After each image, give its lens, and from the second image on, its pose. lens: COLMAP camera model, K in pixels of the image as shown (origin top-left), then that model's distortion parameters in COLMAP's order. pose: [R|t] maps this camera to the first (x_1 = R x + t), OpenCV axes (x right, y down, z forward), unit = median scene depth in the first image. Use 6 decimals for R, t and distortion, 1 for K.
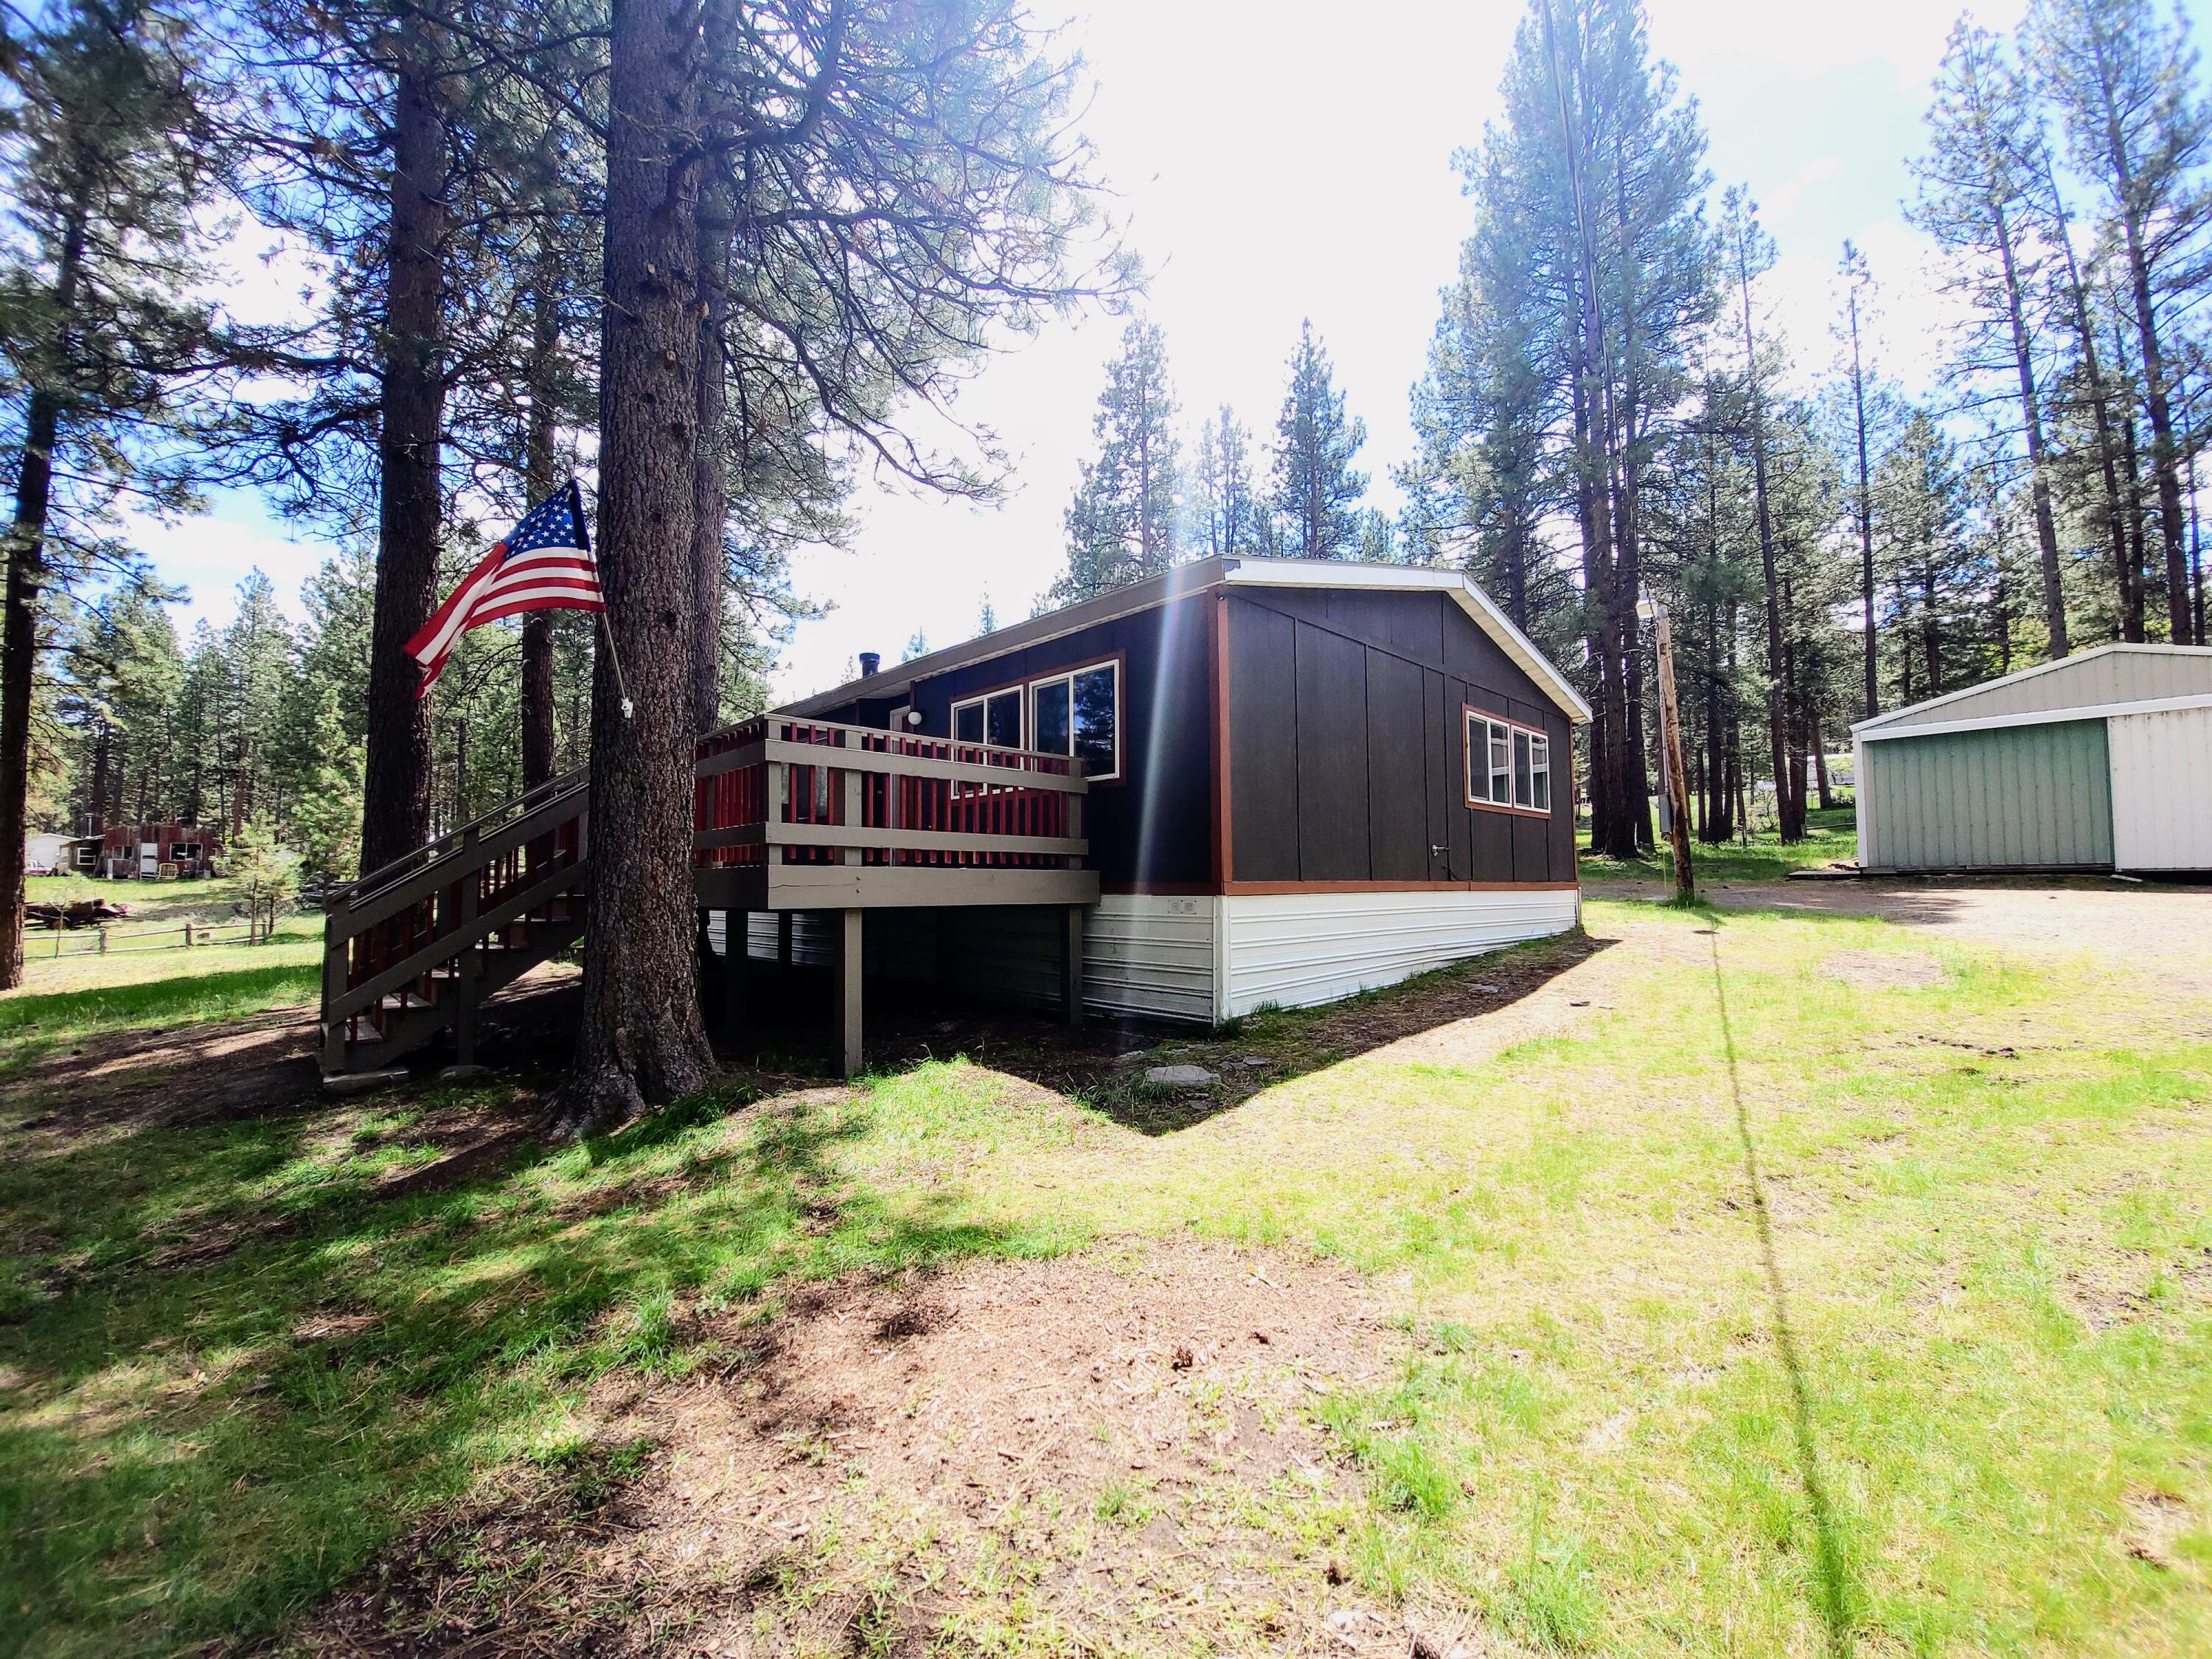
lens RADIAL K [[886.5, 0, 1106.0], [0, 886.5, 829.5], [0, 0, 1]] dist [-0.000116, 0.000052]
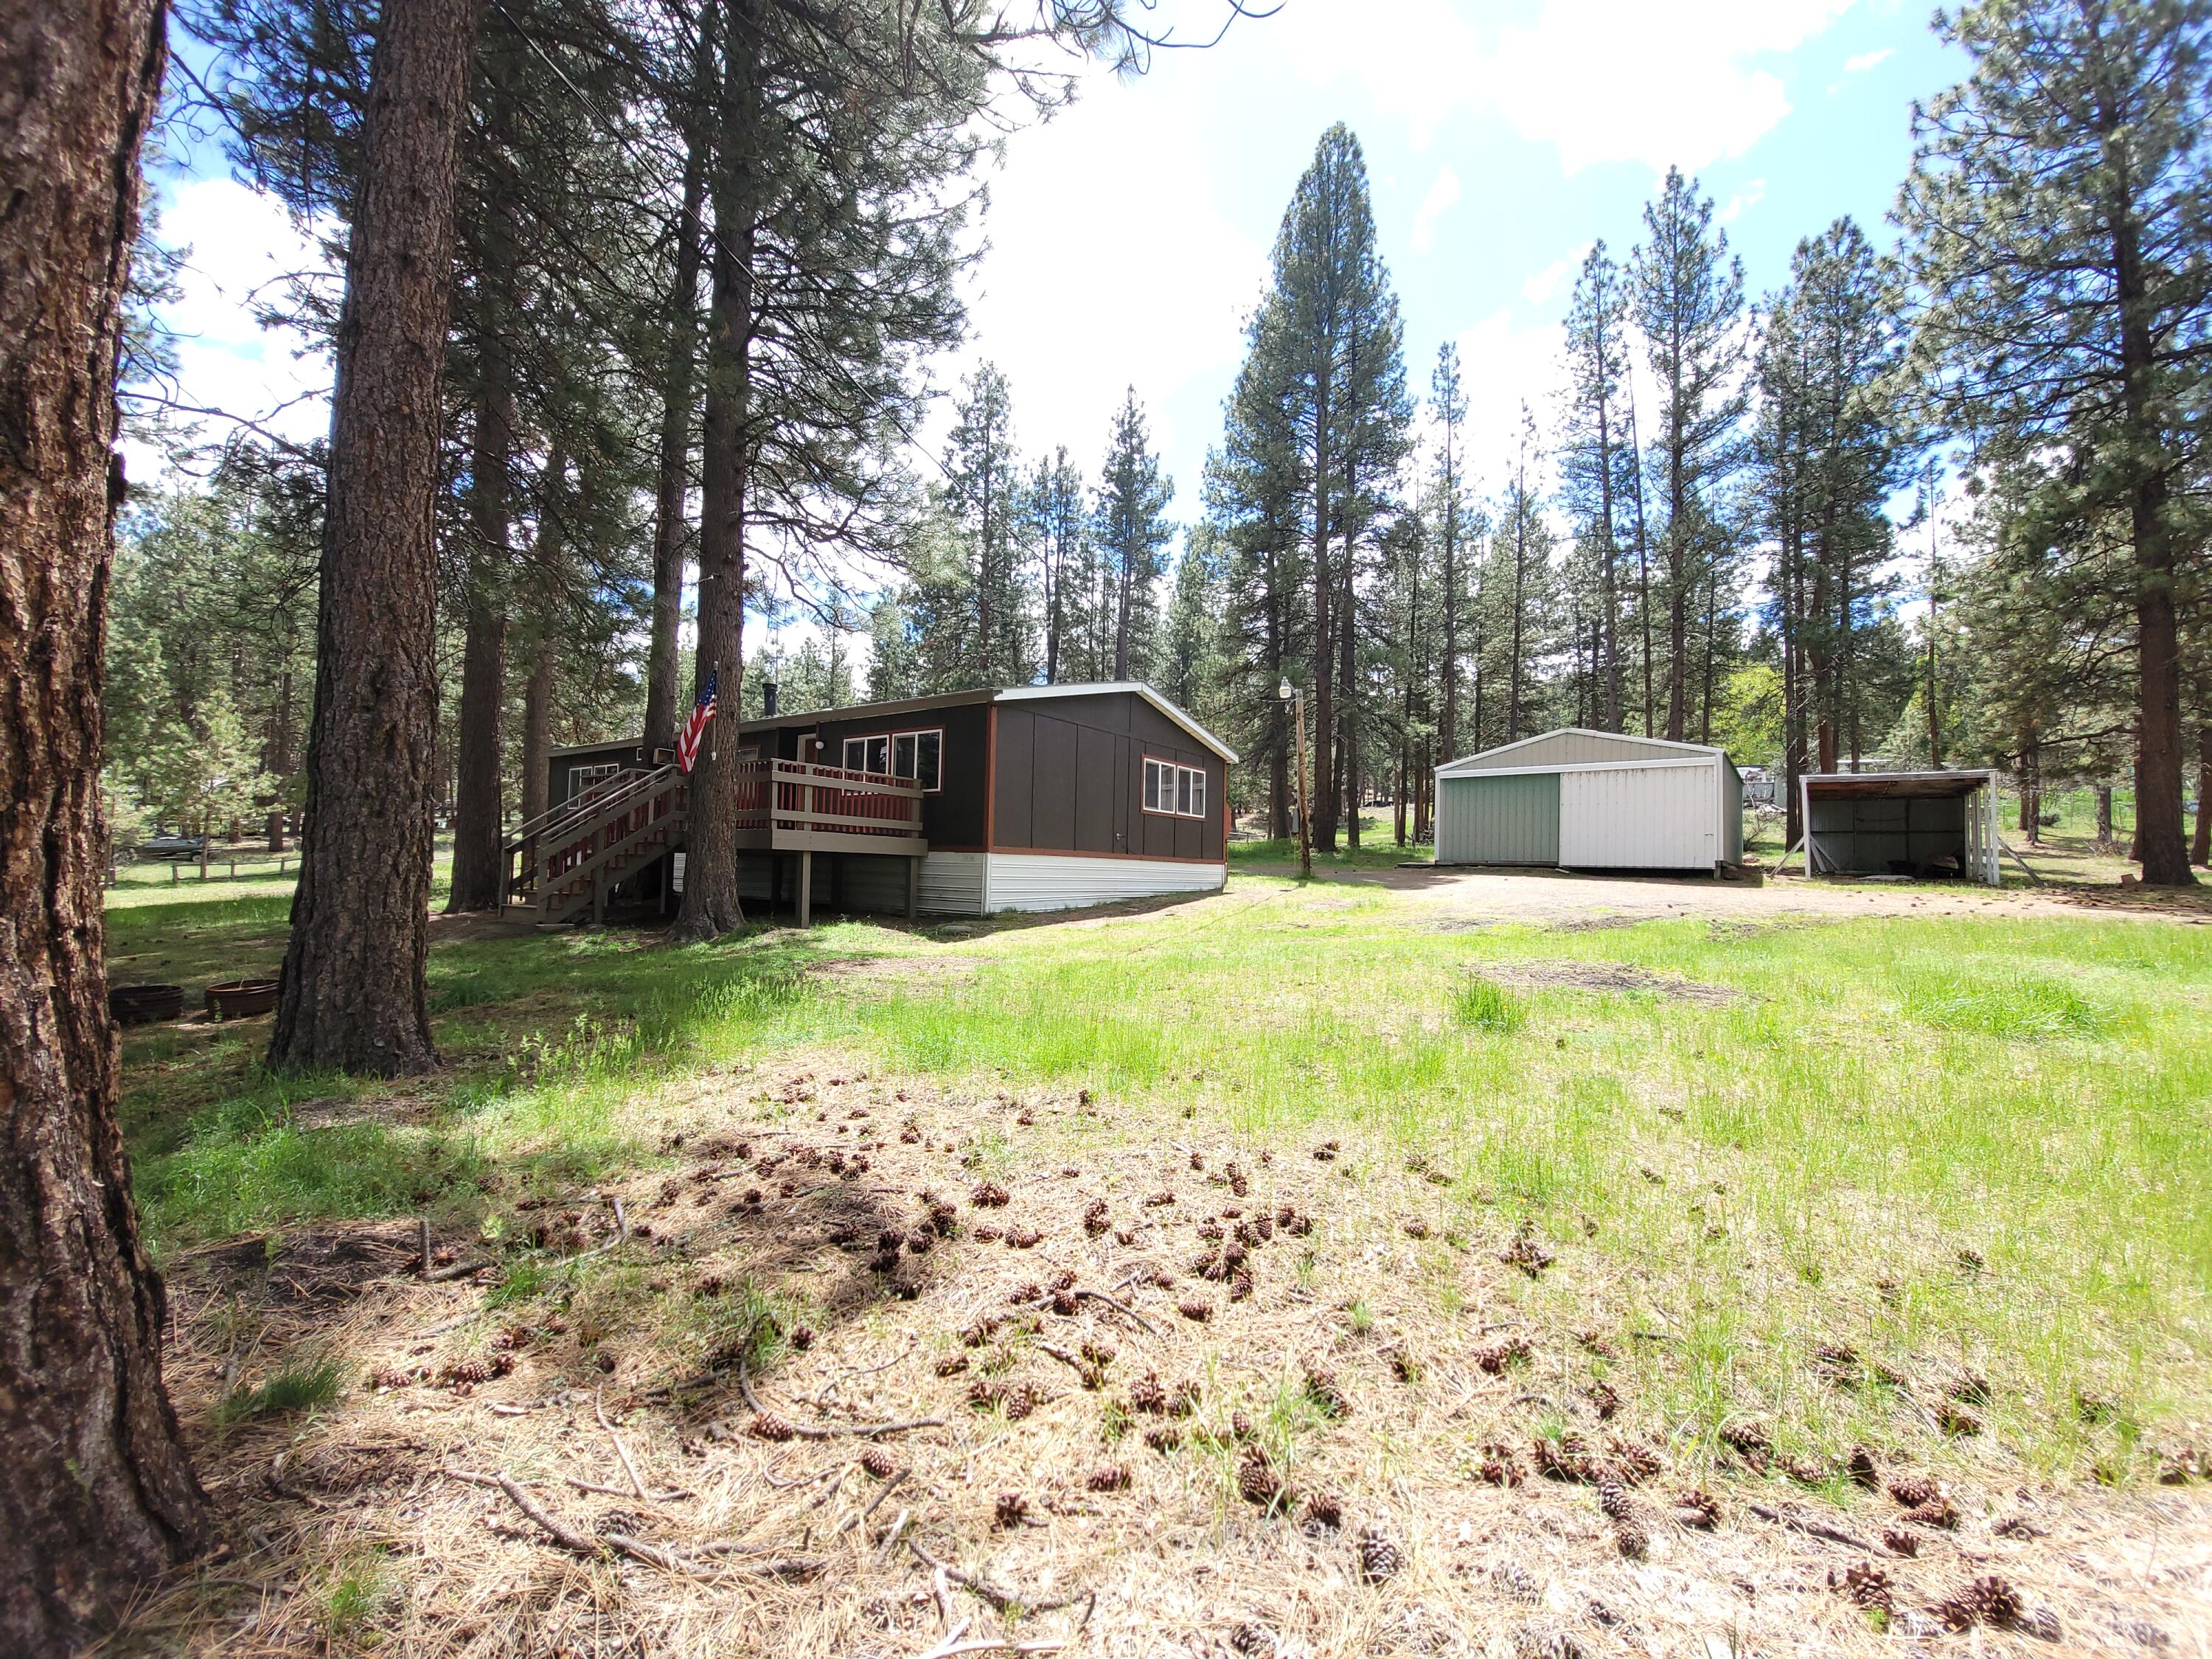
lens RADIAL K [[886.5, 0, 1106.0], [0, 886.5, 829.5], [0, 0, 1]] dist [-0.000116, 0.000052]
pose [[0.982468, 0.039820, 0.182127, 0.010222], [-0.043044, 0.998978, 0.013778, -0.008454], [-0.181393, -0.021376, 0.983178, -0.467216]]
